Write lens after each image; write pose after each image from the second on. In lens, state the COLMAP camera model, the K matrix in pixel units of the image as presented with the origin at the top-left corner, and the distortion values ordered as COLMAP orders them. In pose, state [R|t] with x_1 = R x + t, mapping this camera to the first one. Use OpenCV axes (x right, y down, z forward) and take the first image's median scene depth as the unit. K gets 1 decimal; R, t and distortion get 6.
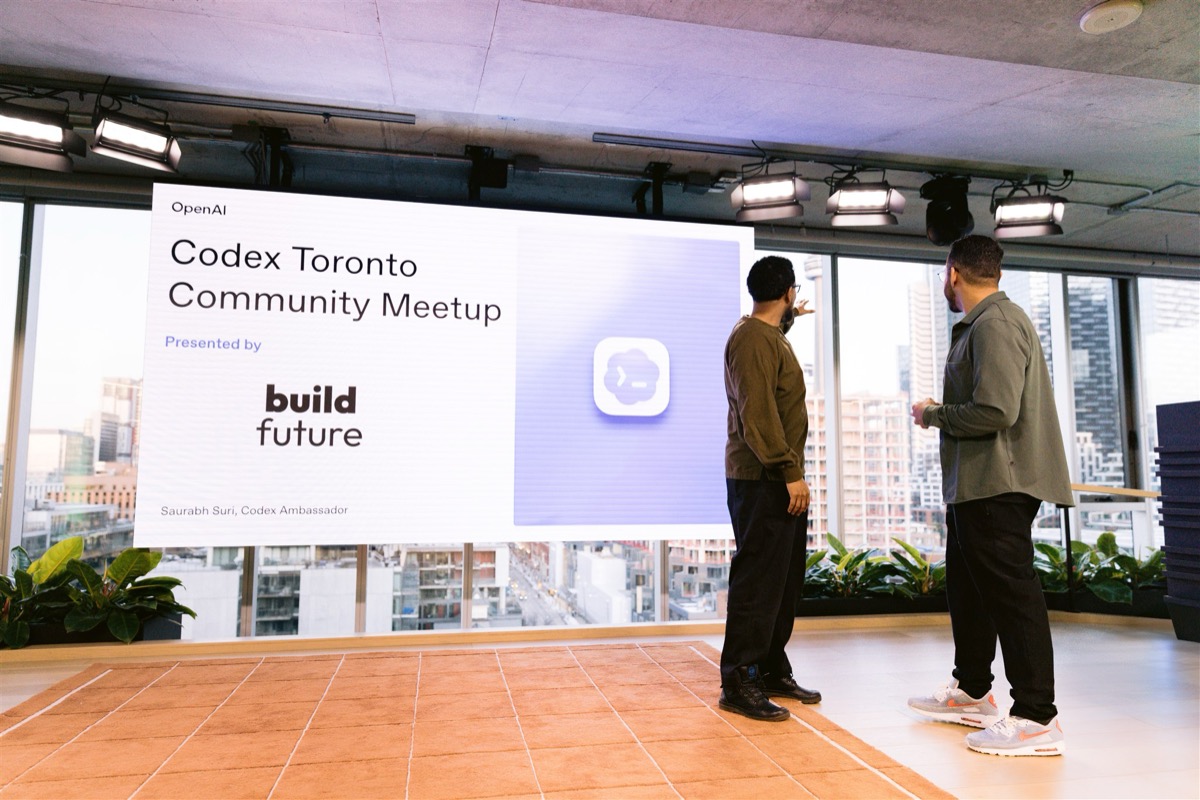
lens RADIAL K [[810.7, 0, 611.7], [0, 810.7, 408.1], [0, 0, 1]] dist [0.008979, -0.001457]
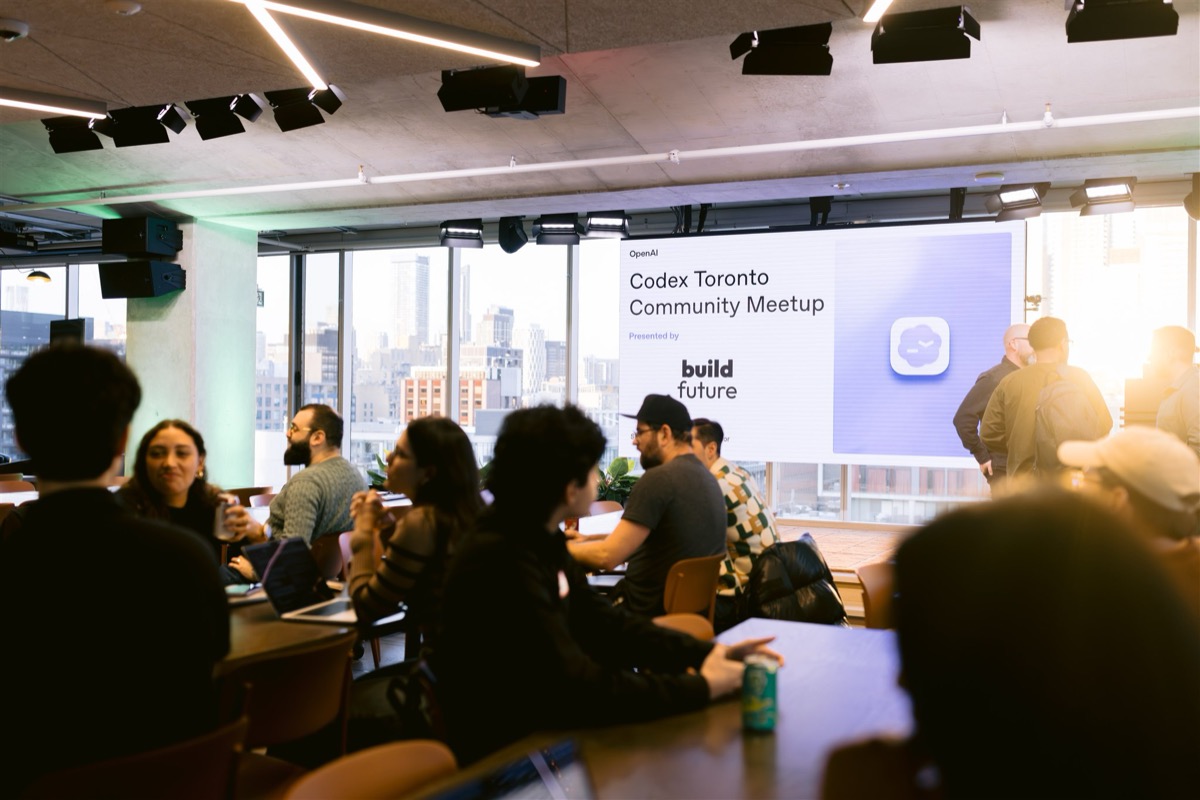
lens RADIAL K [[1223.6, 0, 601.9], [0, 1223.6, 398.3], [0, 0, 1]] dist [-0.197897, 0.000000]
pose [[0.790232, 0.005365, -0.612784, 0.920943], [0.049261, 0.996169, 0.072248, -0.134348], [0.610824, -0.087279, 0.786941, -0.998054]]
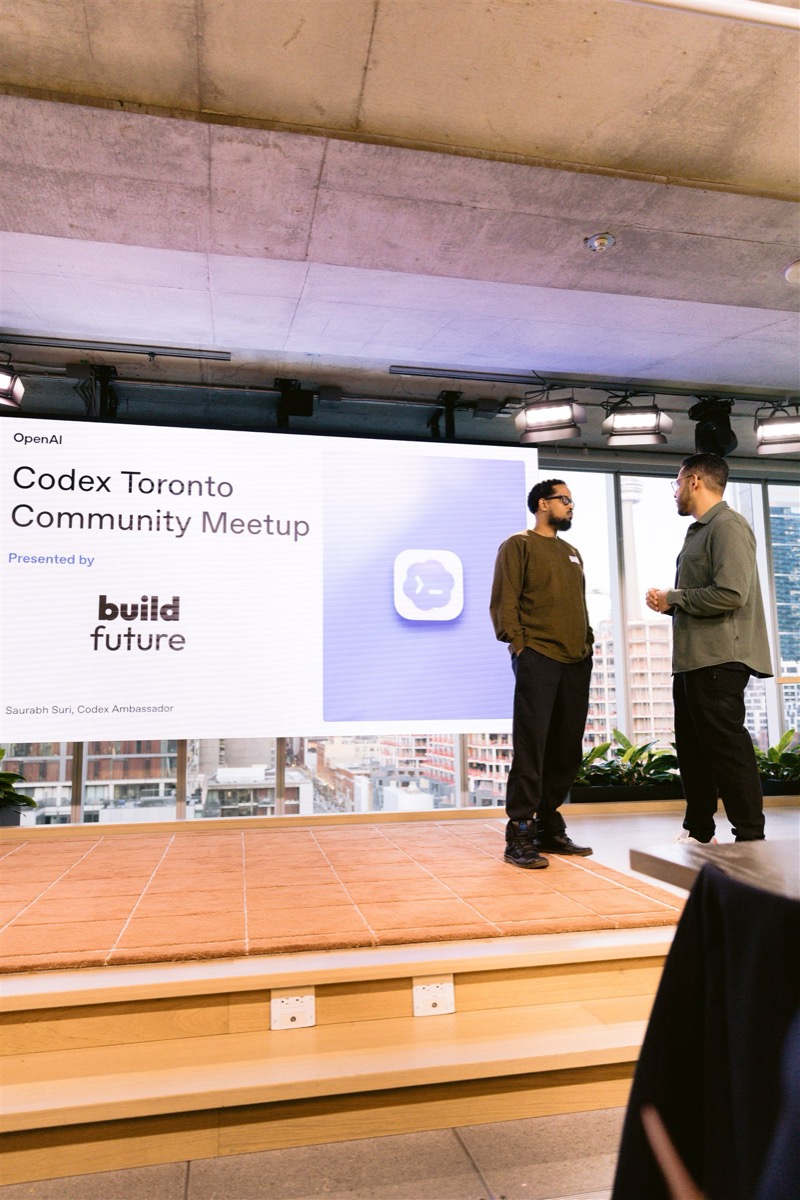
lens RADIAL K [[810.7, 0, 419.0], [0, 810.7, 605.0], [0, 0, 1]] dist [0.008979, -0.001457]
pose [[0.999841, -0.016728, 0.006238, 0.004776], [0.016923, 0.999321, -0.032743, 0.027403], [-0.005686, 0.032843, 0.999444, -0.108546]]
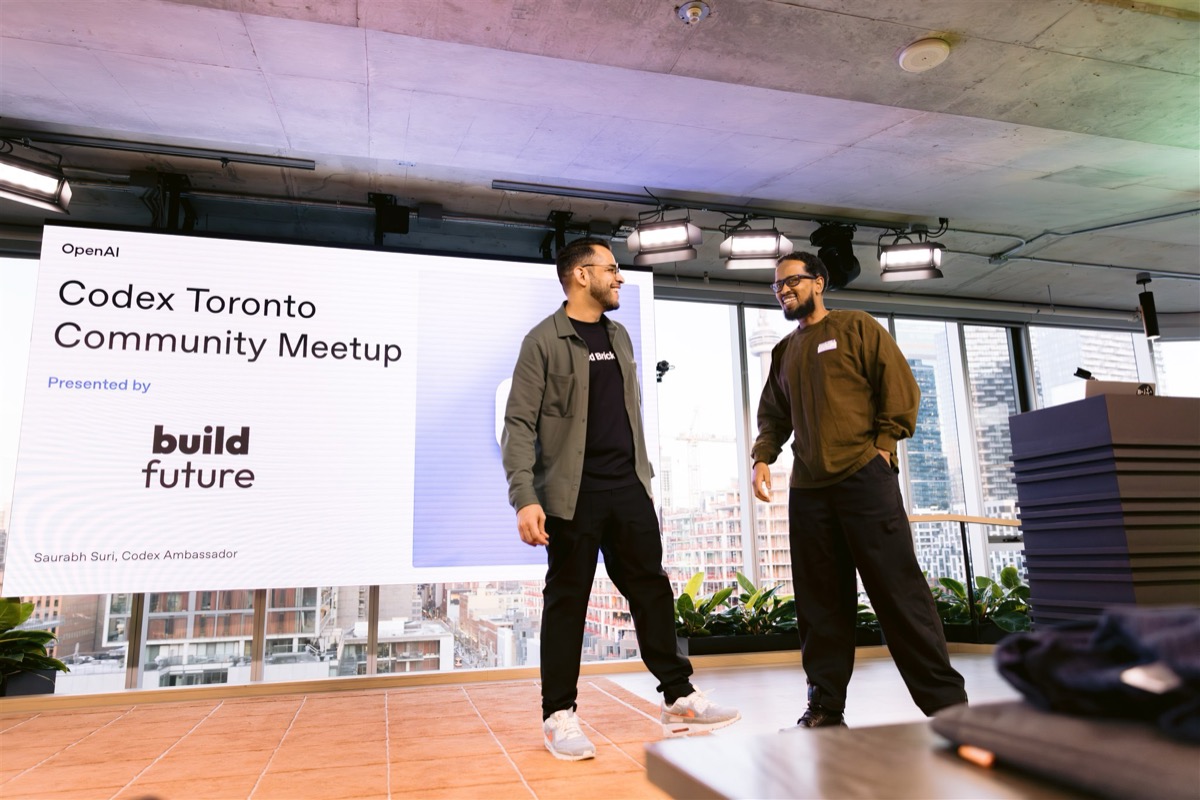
lens RADIAL K [[810.7, 0, 606.9], [0, 810.7, 398.4], [0, 0, 1]] dist [0.008979, -0.001457]
pose [[0.997749, -0.014766, 0.065410, 0.054768], [0.021142, 0.994973, -0.097885, 0.045211], [-0.063636, 0.099048, 0.993046, -0.012023]]
